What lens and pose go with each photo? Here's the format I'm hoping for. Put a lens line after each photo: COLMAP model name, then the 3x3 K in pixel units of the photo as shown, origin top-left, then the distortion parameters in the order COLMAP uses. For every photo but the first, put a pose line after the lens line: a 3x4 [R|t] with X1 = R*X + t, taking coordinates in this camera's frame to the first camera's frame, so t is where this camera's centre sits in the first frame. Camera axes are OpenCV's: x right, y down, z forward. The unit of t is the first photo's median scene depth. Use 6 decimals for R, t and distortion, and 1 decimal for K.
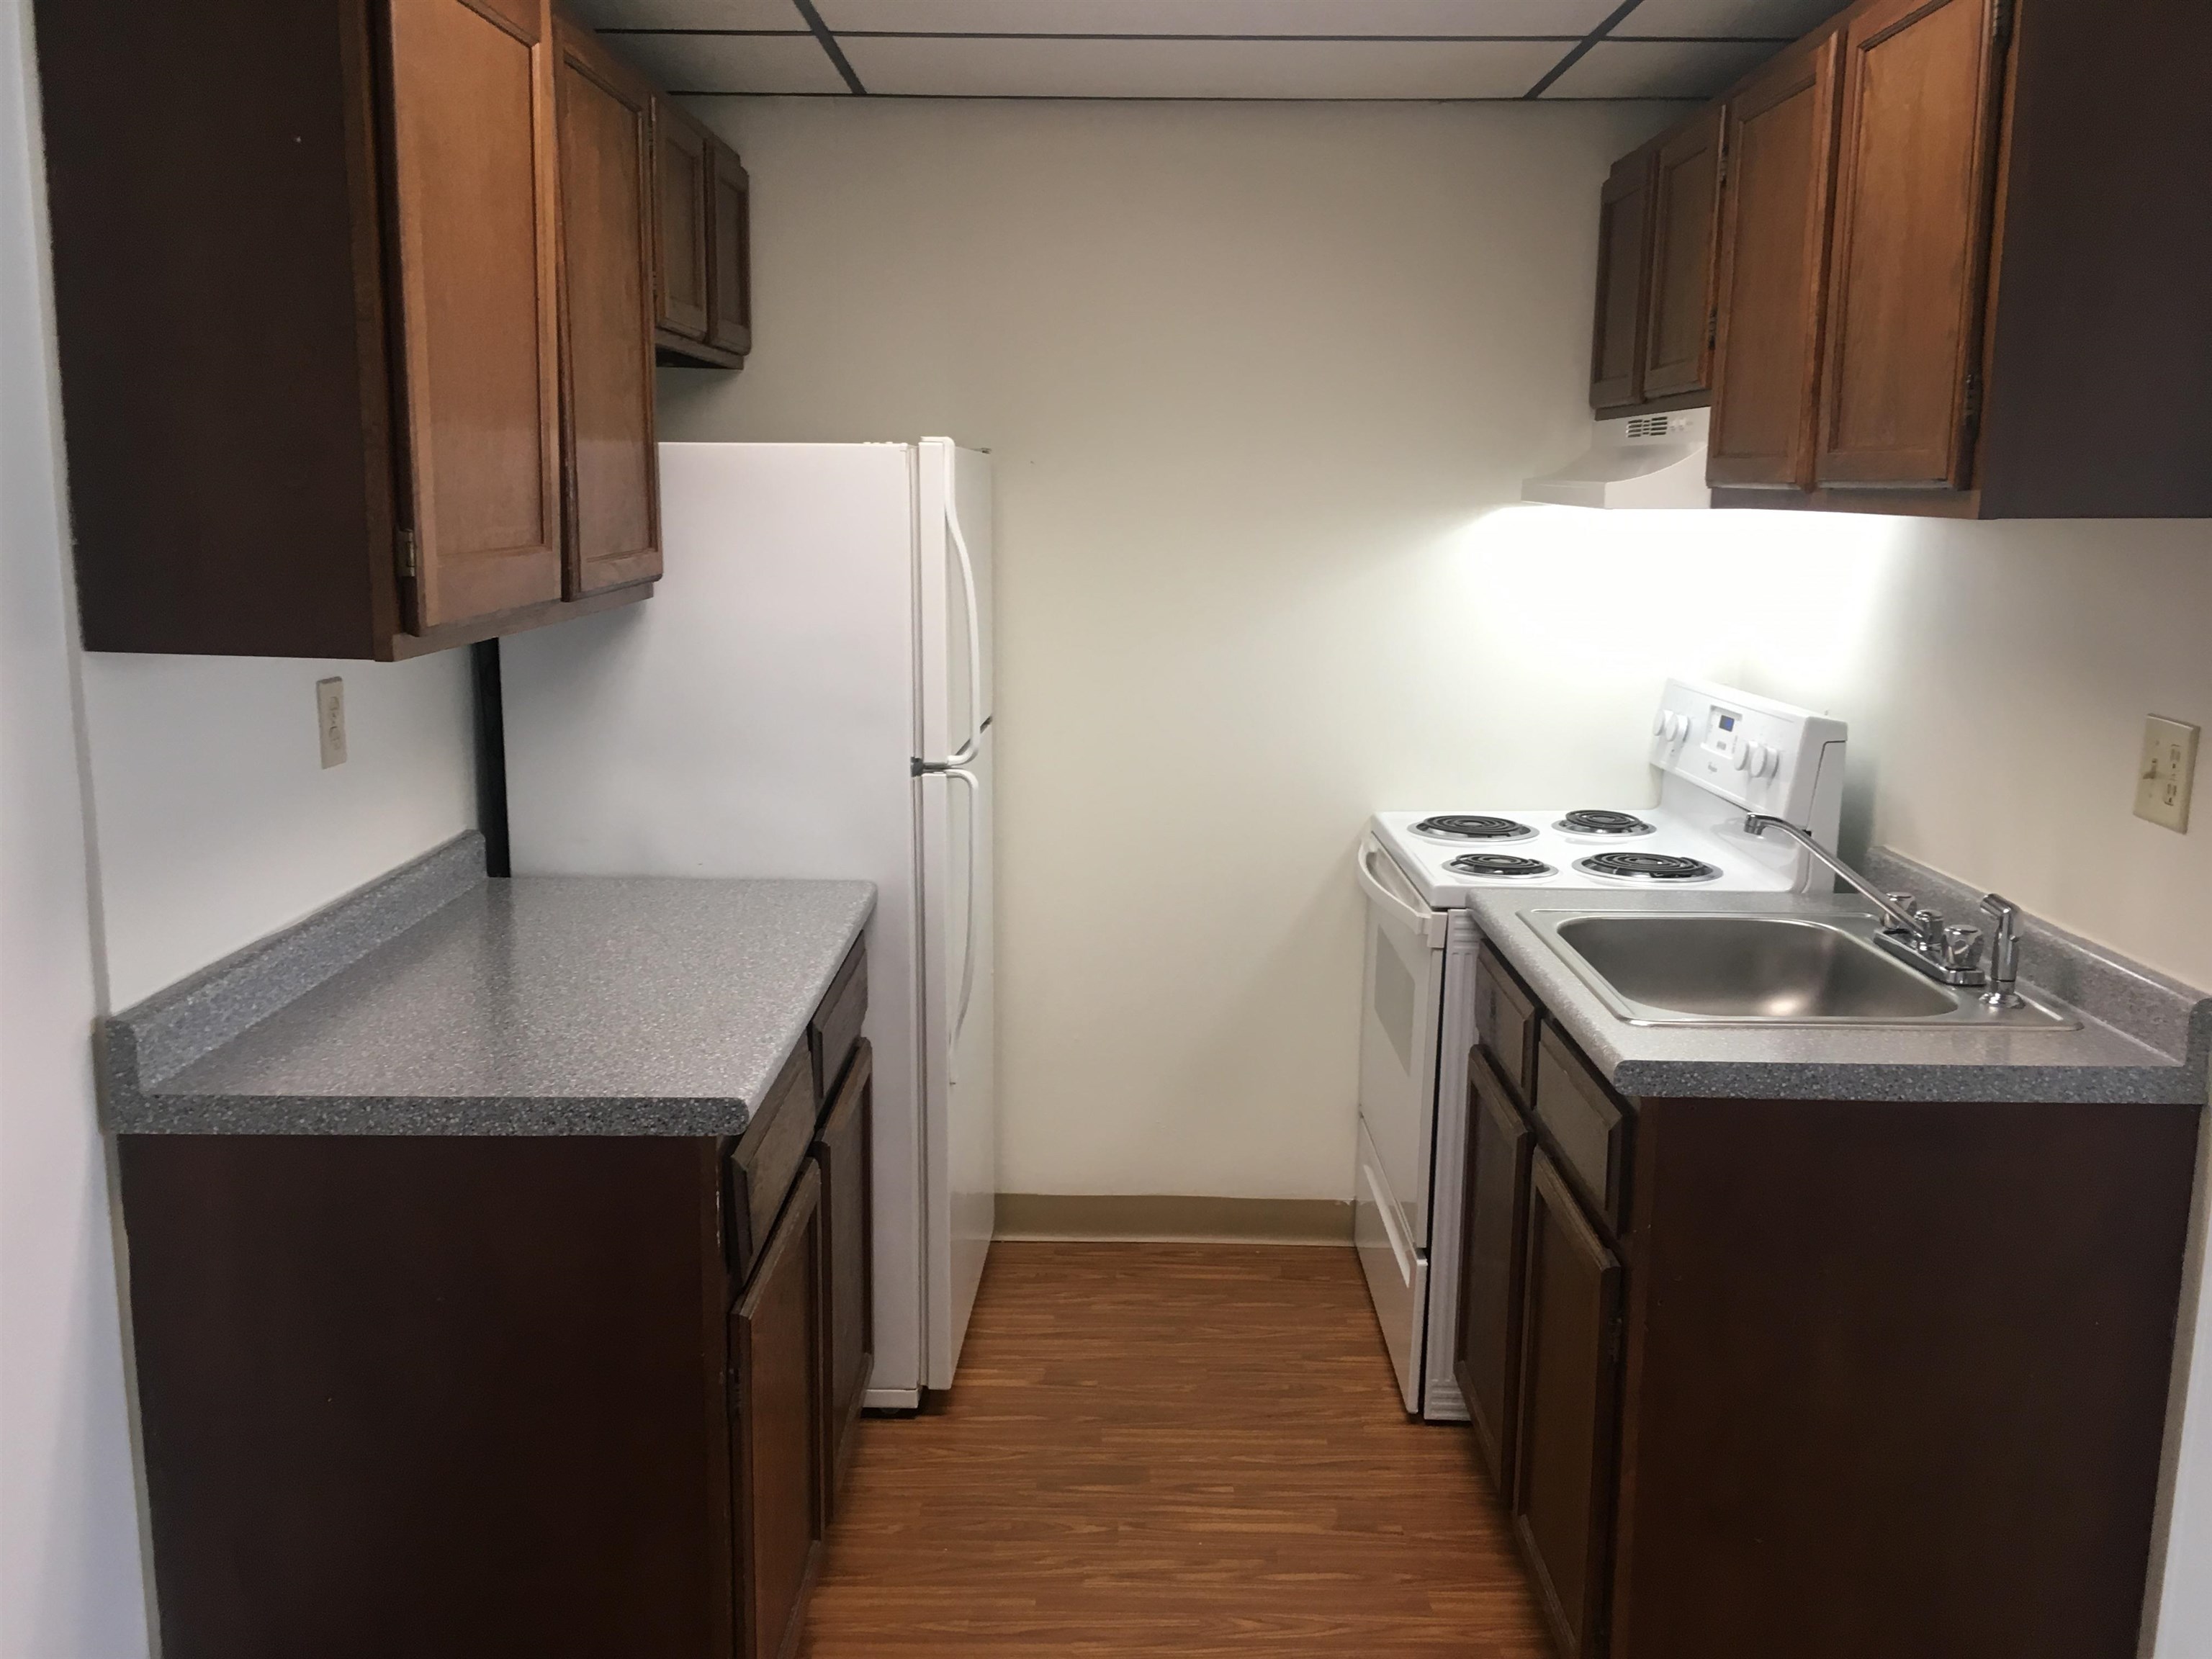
lens RADIAL K [[1883.3, 0, 1113.0], [0, 1883.3, 823.8], [0, 0, 1]] dist [0.074910, -0.102398]
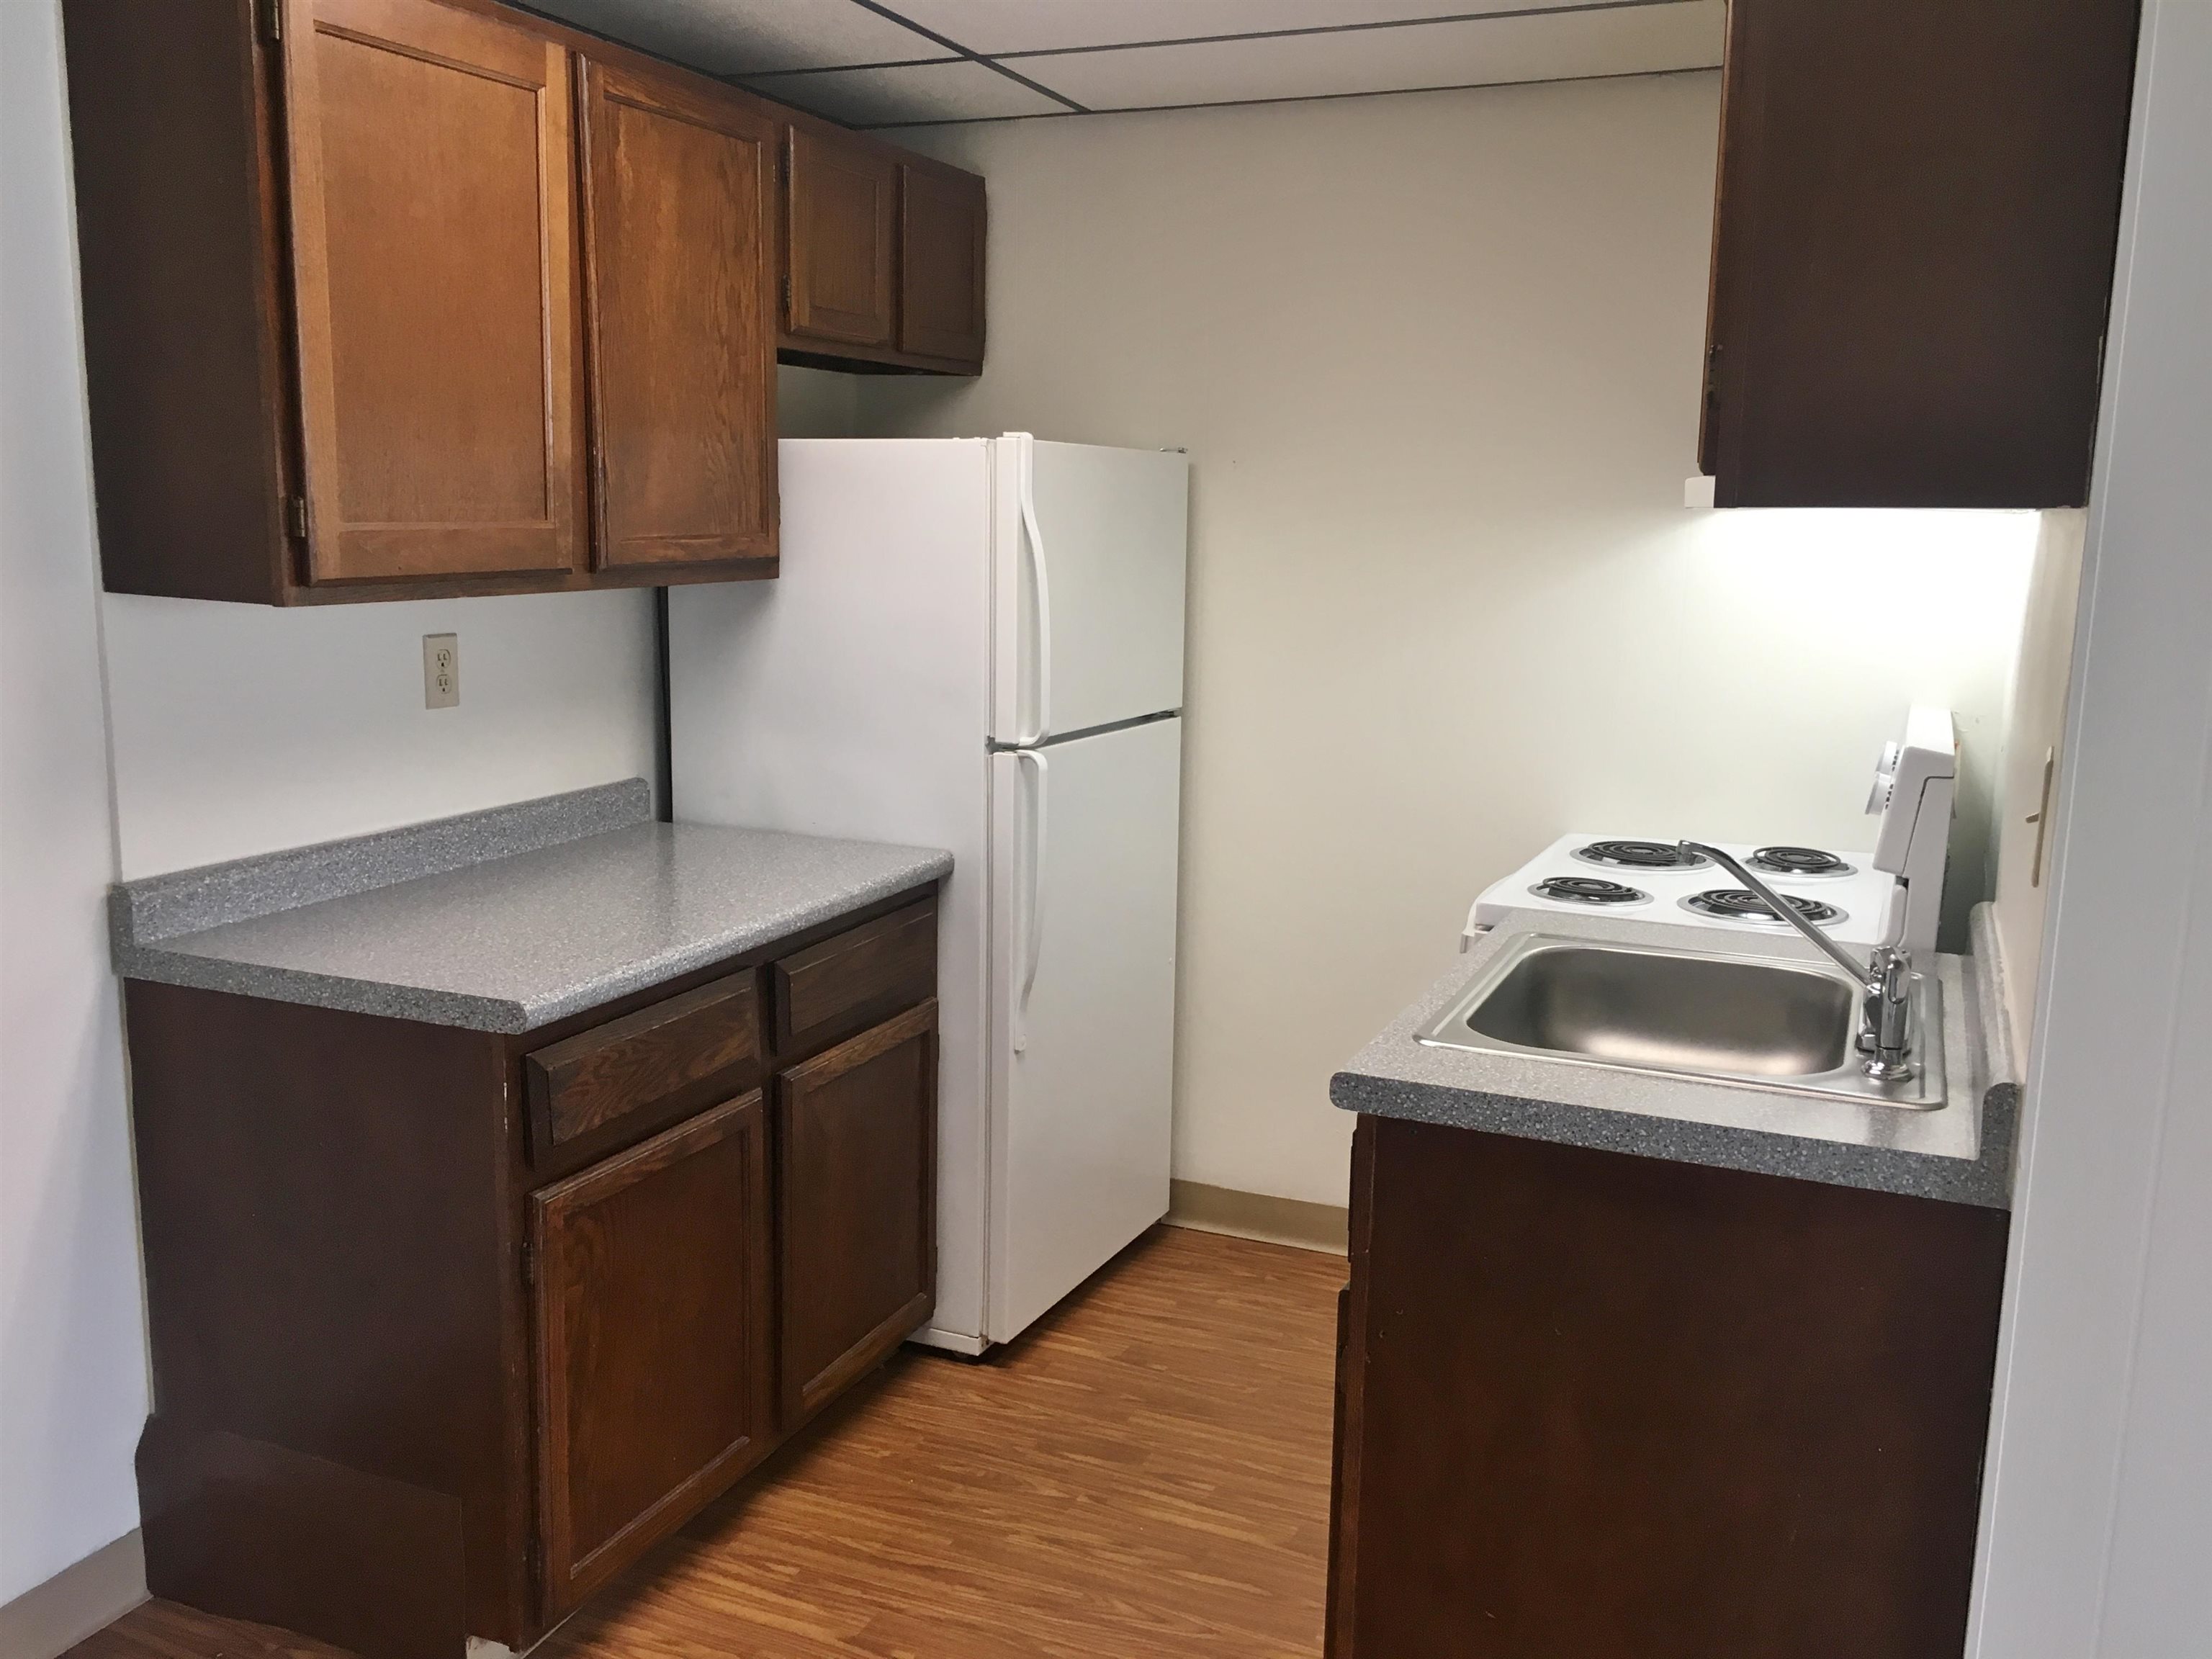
lens RADIAL K [[1883.3, 0, 1110.3], [0, 1883.3, 826.5], [0, 0, 1]] dist [0.074910, -0.102398]
pose [[0.921902, 0.074120, -0.380267, 0.393676], [-0.077826, 0.996951, 0.005642, 0.004076], [0.379526, 0.024393, 0.924860, 0.056434]]
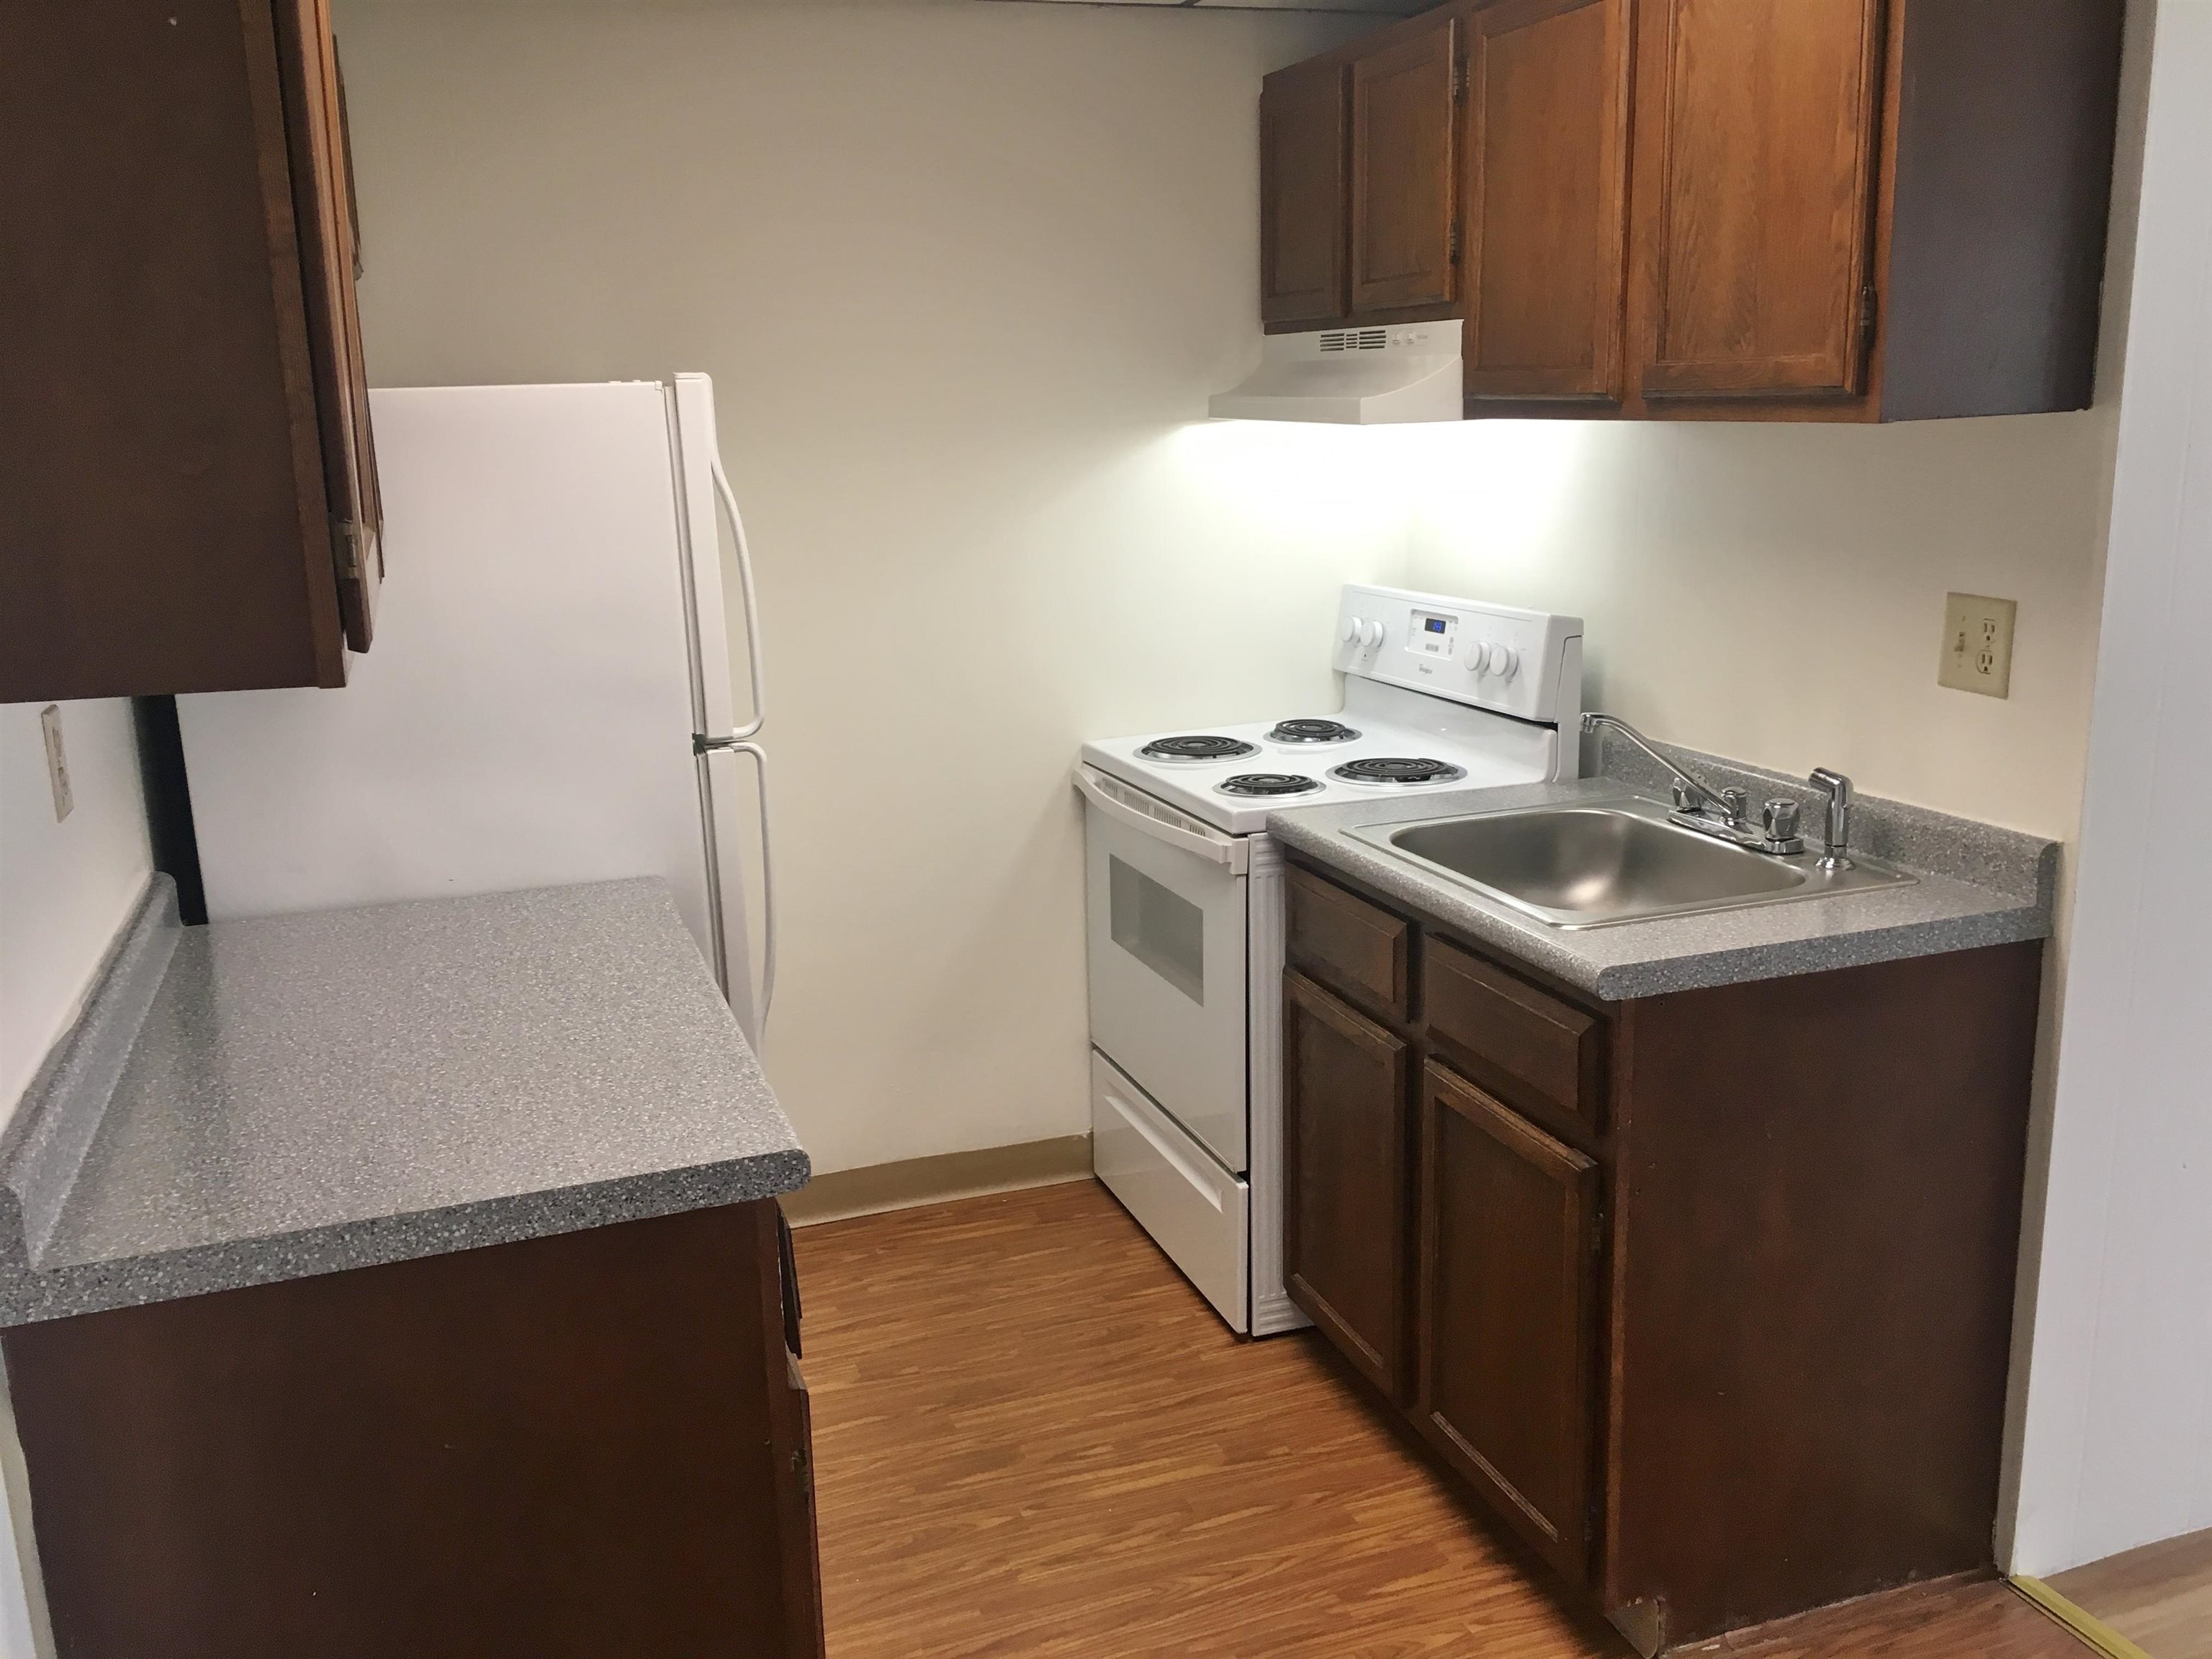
lens RADIAL K [[1883.3, 0, 1116.4], [0, 1883.3, 822.6], [0, 0, 1]] dist [0.074910, -0.102398]
pose [[0.939750, -0.110506, 0.323508, -0.231532], [0.095536, 0.993503, 0.061848, -0.032251], [-0.328241, -0.027215, 0.944202, 0.090803]]
